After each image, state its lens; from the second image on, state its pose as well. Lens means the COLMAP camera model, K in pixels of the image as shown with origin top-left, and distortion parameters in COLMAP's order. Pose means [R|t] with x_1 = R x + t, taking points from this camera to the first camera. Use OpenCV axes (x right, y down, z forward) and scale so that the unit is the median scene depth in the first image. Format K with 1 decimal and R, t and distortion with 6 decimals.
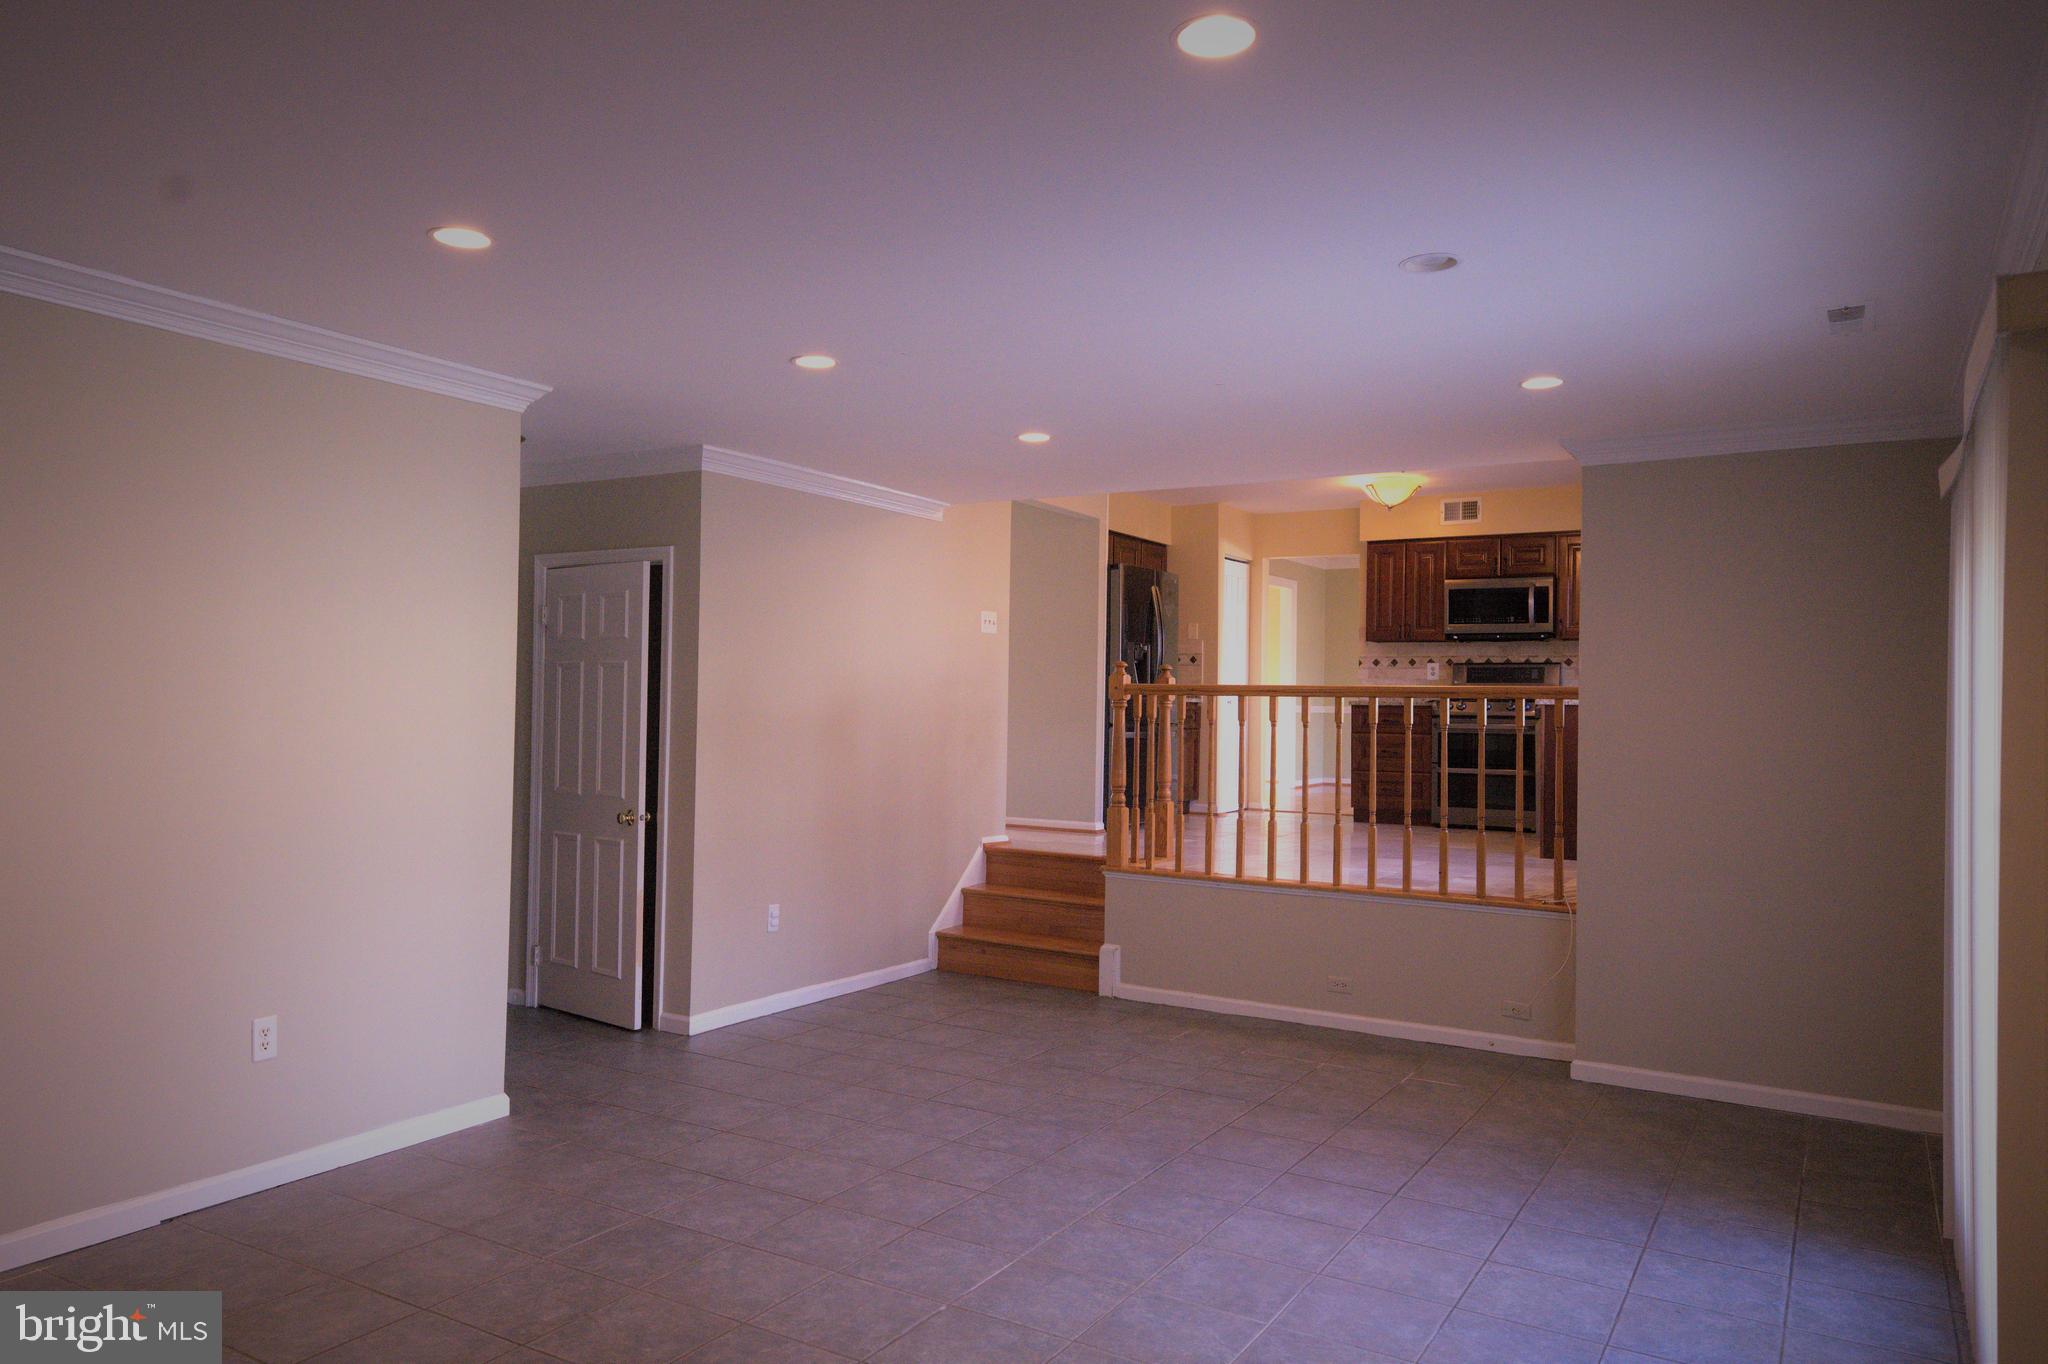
lens RADIAL K [[1370.9, 0, 1019.1], [0, 1370.9, 689.5], [0, 0, 1]] dist [0.026518, -0.000109]
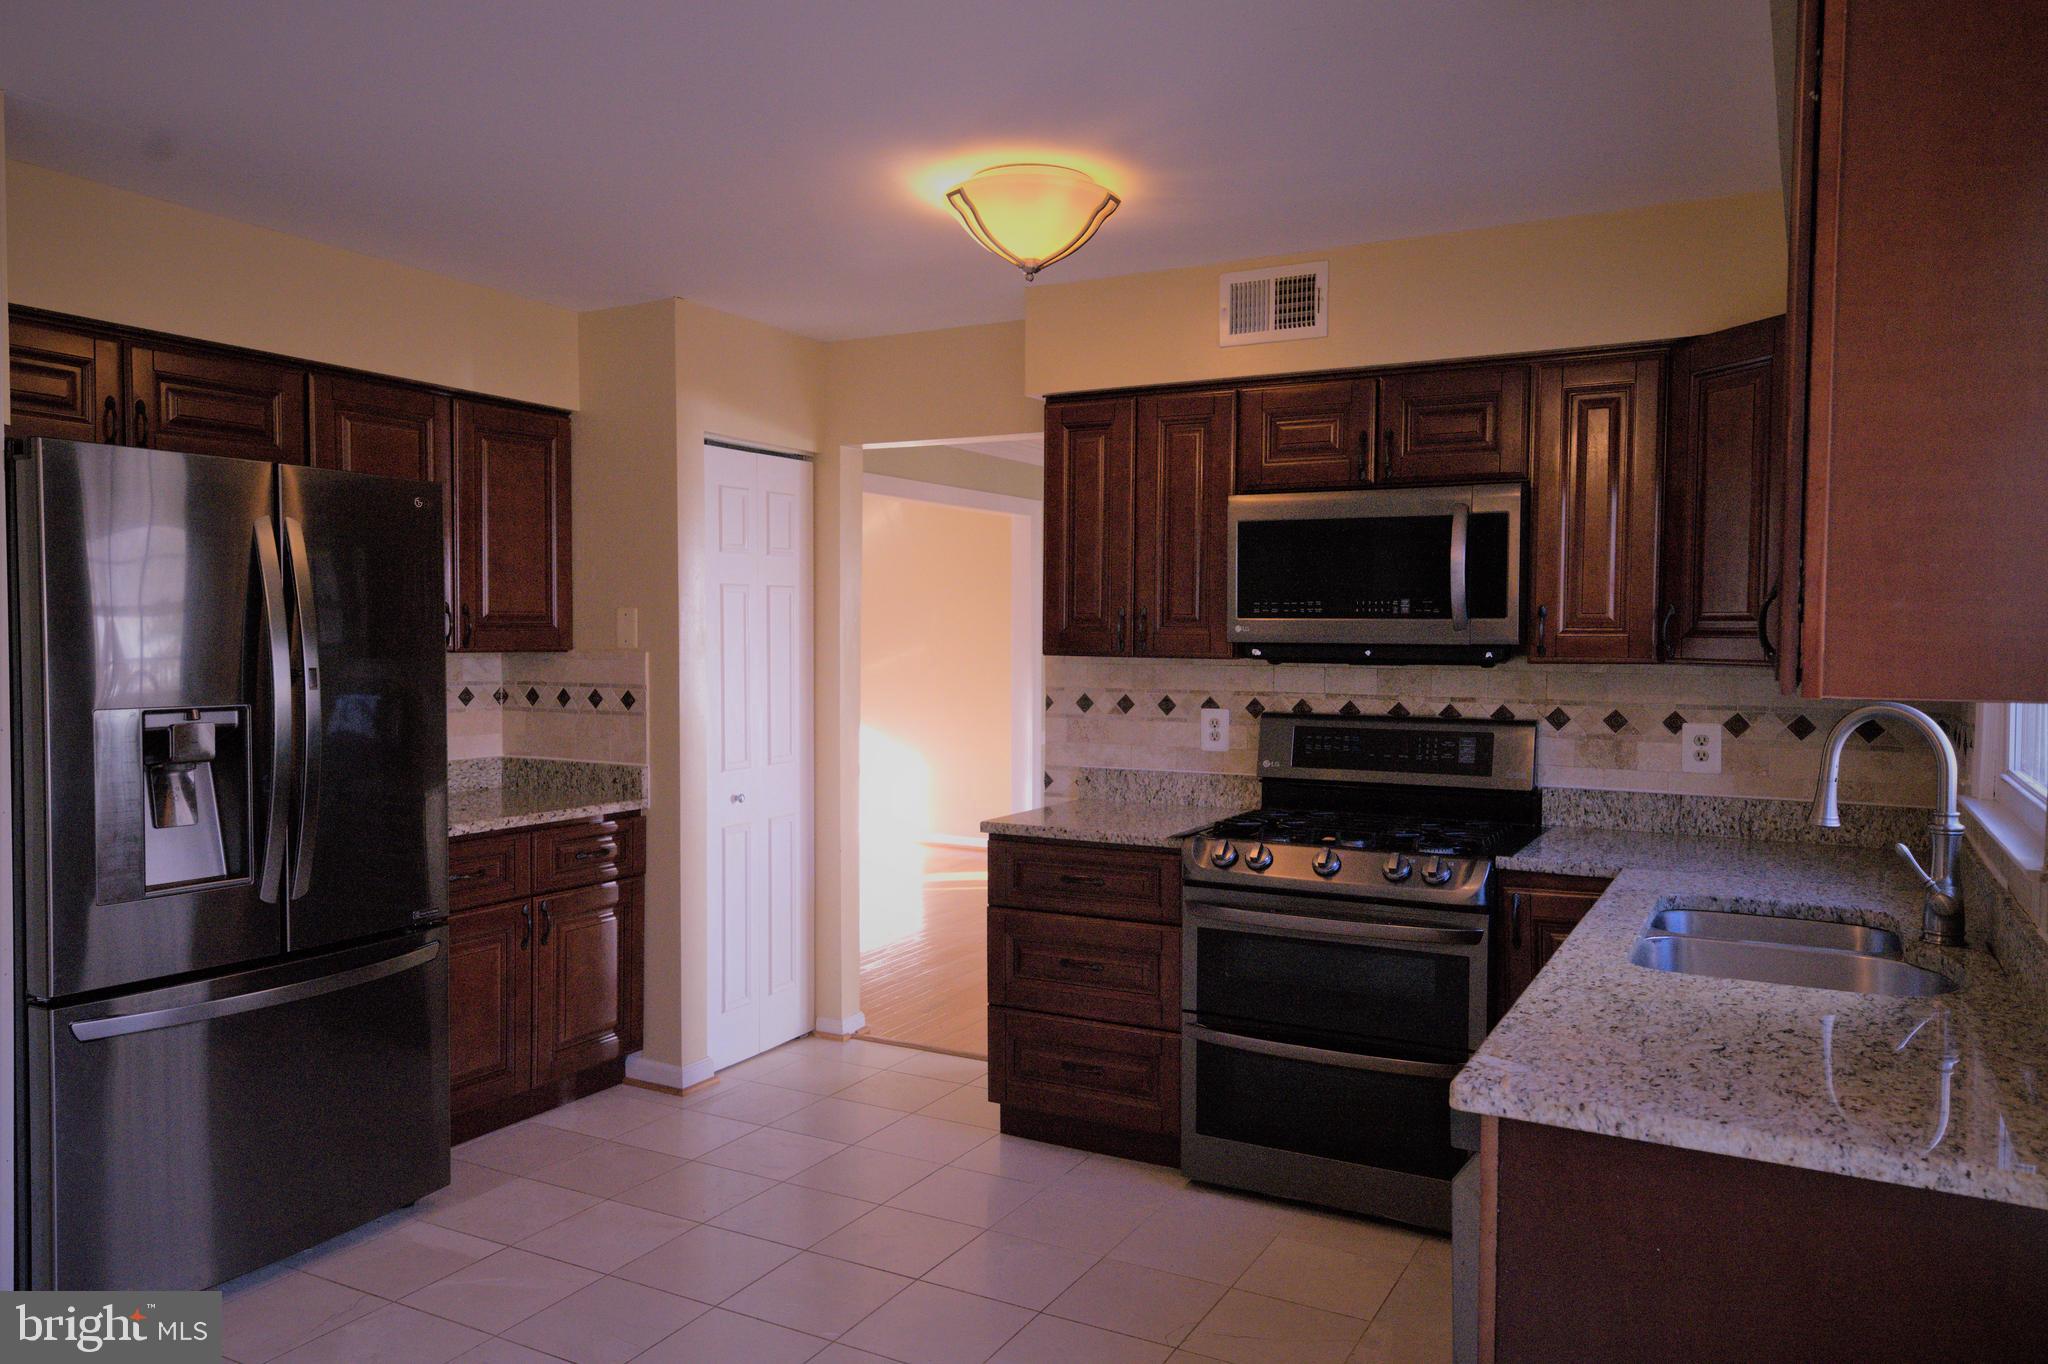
lens RADIAL K [[1370.9, 0, 1030.7], [0, 1370.9, 679.7], [0, 0, 1]] dist [0.026518, -0.000109]
pose [[0.999127, -0.010879, 0.040342, 0.240243], [0.008868, 0.998725, 0.049706, -0.049066], [-0.040831, -0.049305, 0.997949, 0.630883]]
